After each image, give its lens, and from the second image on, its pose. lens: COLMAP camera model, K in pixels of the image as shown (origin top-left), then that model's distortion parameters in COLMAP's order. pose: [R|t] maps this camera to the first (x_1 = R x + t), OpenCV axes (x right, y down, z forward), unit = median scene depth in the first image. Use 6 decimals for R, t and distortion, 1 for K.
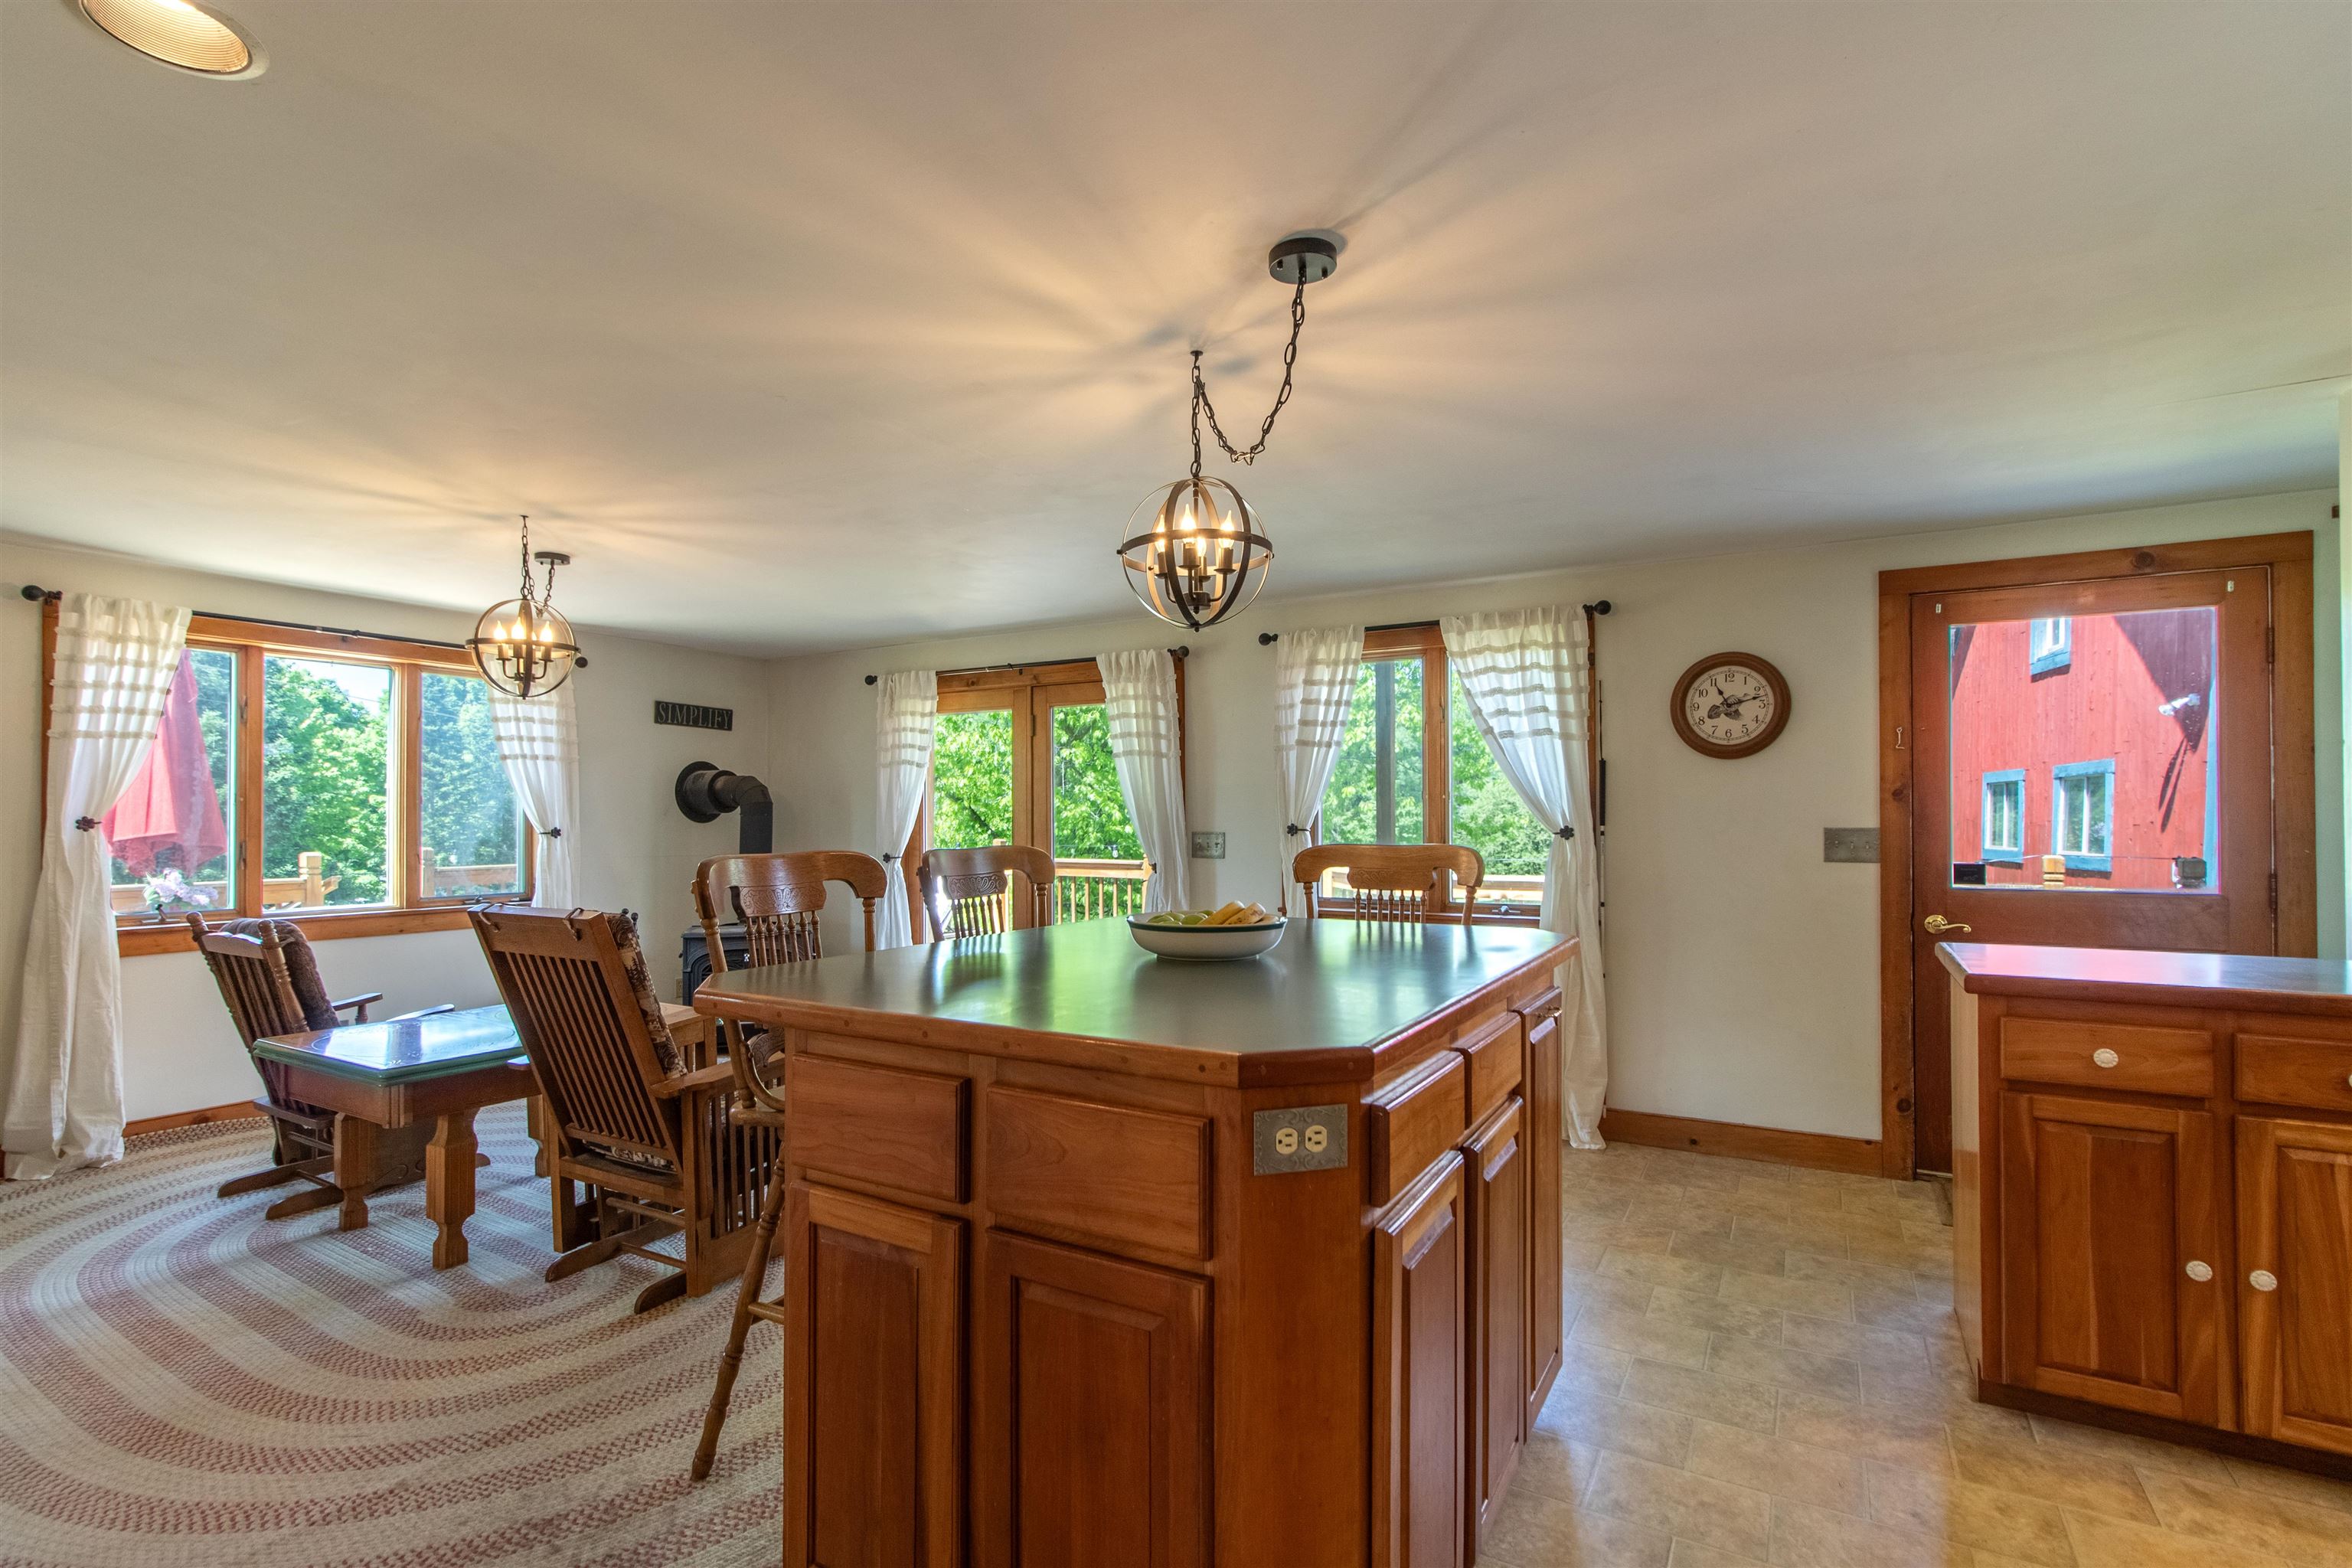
lens RADIAL K [[1112.8, 0, 1174.6], [0, 1112.8, 820.1], [0, 0, 1]] dist [0.003138, 0.001777]
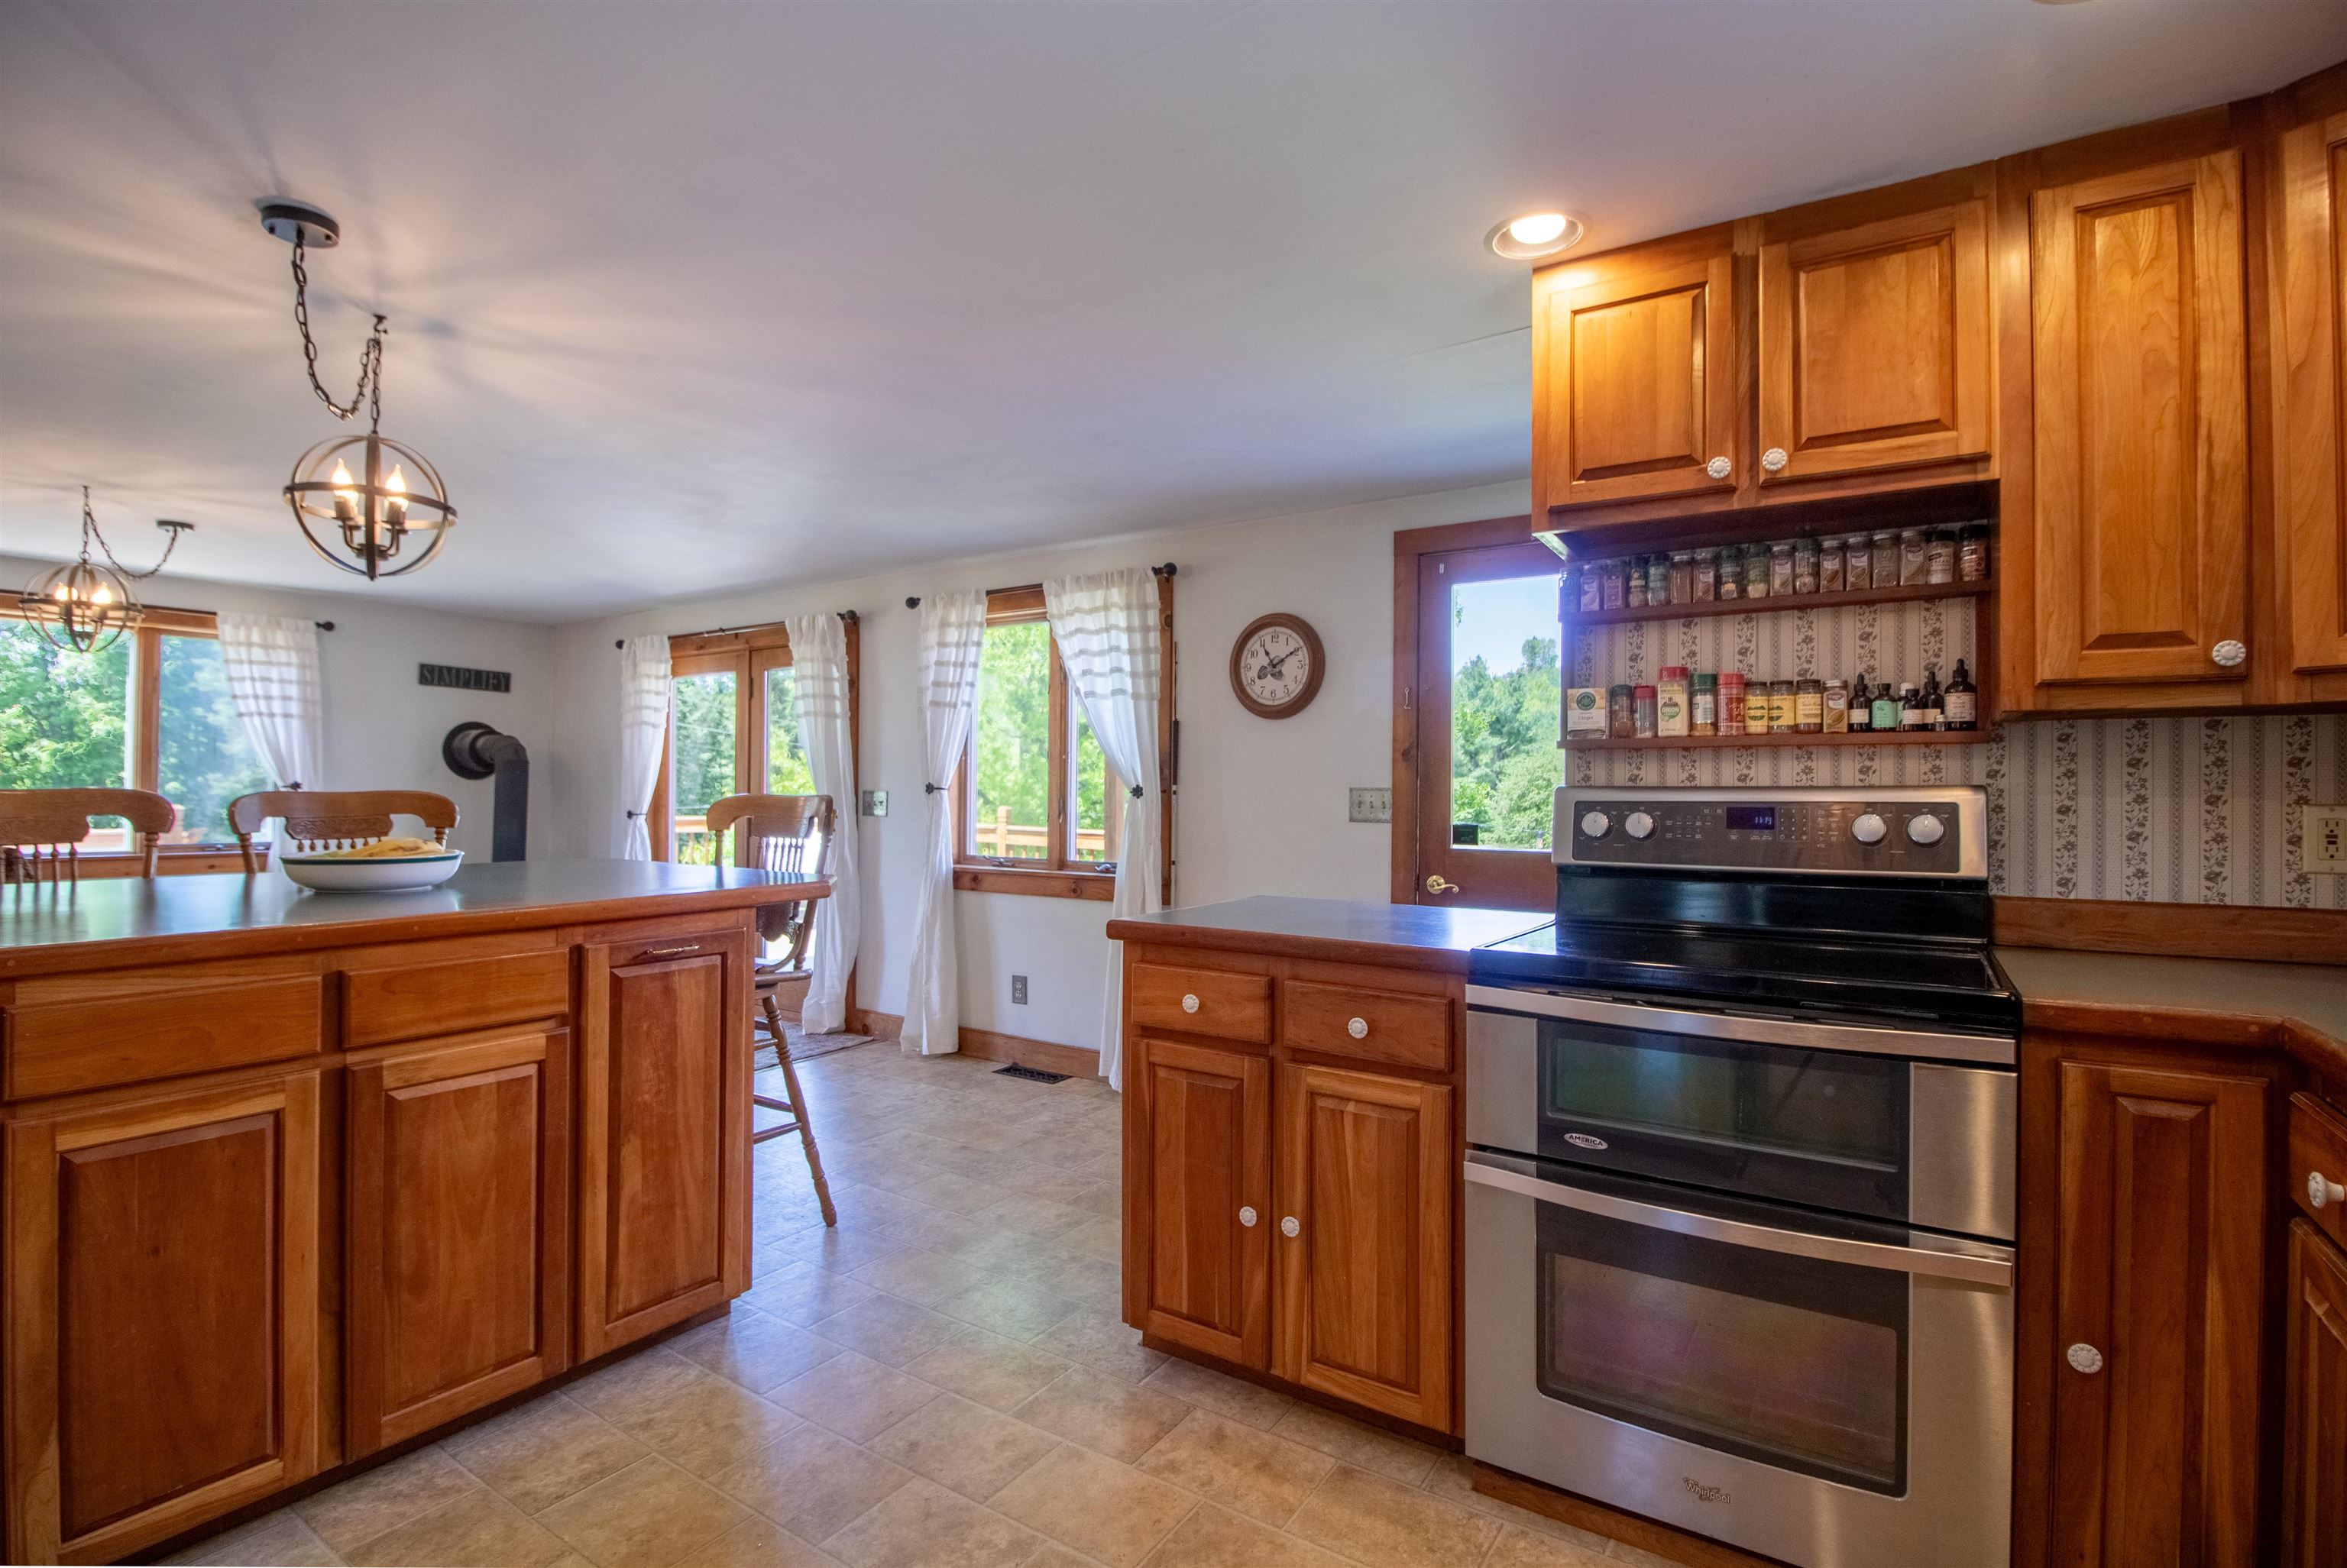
lens RADIAL K [[1095.1, 0, 1168.4], [0, 1095.1, 789.0], [0, 0, 1]] dist [0.003411, 0.002351]
pose [[0.997955, 0.009591, -0.063193, 0.443694], [-0.009793, 0.999948, -0.002882, 0.011505], [0.063162, 0.003495, 0.997997, 0.006480]]
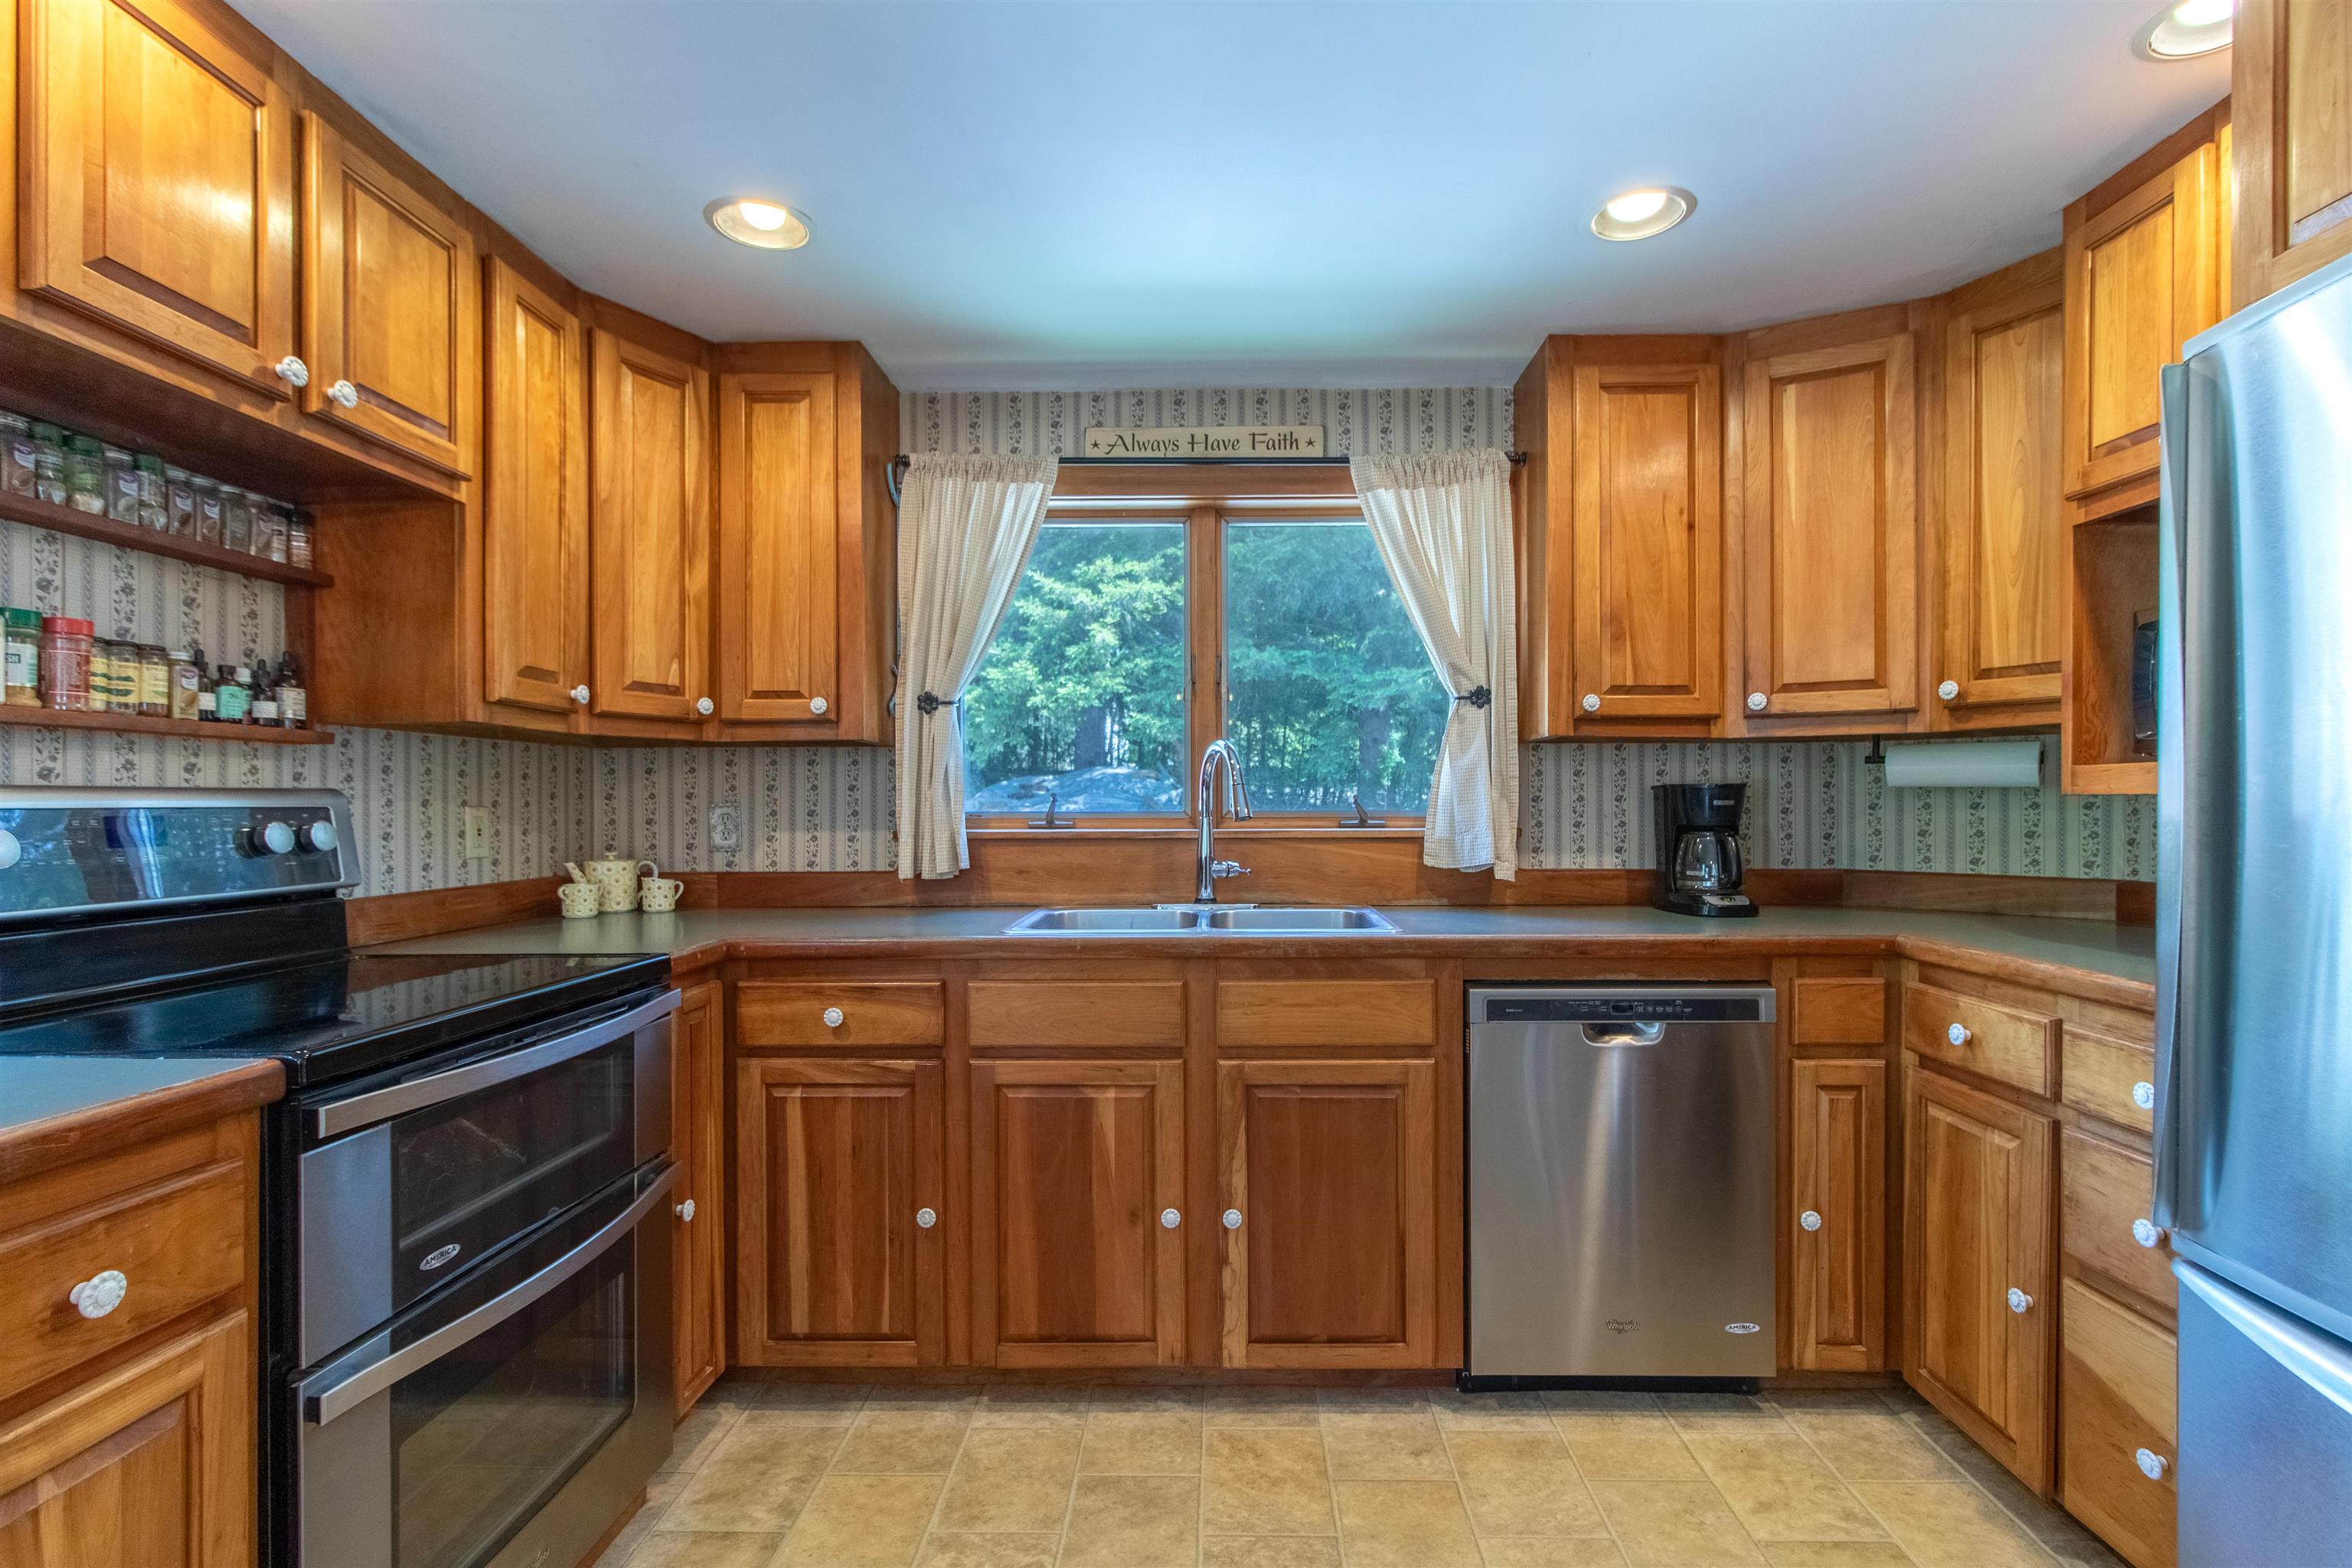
lens RADIAL K [[1097.6, 0, 1210.5], [0, 1097.6, 809.8], [0, 0, 1]] dist [0.003411, 0.002351]
pose [[-0.499755, 0.001546, 0.866165, 0.196683], [0.002437, 0.999997, -0.000379, 0.014832], [-0.866163, 0.001922, -0.499757, 0.391247]]
